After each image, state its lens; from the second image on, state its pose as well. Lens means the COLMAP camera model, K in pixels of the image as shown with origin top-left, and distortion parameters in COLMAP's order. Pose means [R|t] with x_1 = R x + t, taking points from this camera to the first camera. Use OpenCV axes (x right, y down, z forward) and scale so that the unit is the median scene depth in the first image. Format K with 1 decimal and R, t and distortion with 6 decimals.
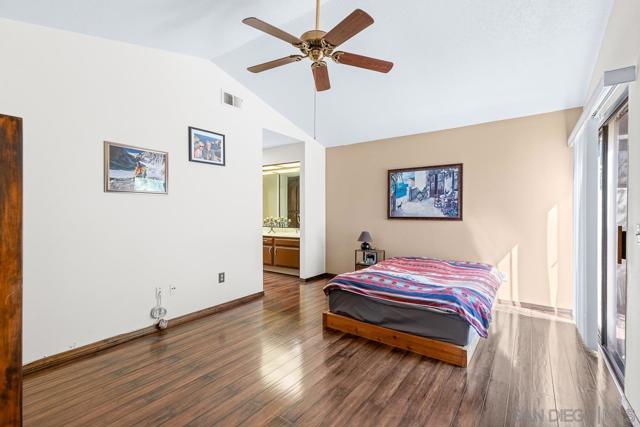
lens RADIAL K [[285.8, 0, 318.8], [0, 285.8, 210.0], [0, 0, 1]] dist [0.001699, 0.000020]
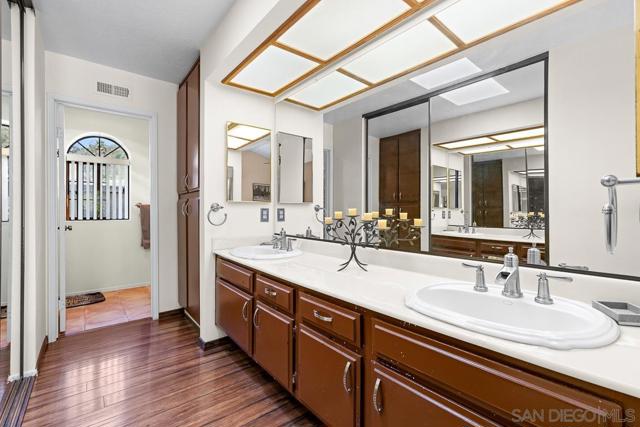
lens RADIAL K [[285.8, 0, 320.9], [0, 285.8, 215.6], [0, 0, 1]] dist [0.001699, 0.000020]
pose [[0.966285, 0.001164, -0.257472, -0.122792], [-0.001059, 0.999999, 0.000546, 0.029837], [0.257473, -0.000255, 0.966286, 0.718586]]
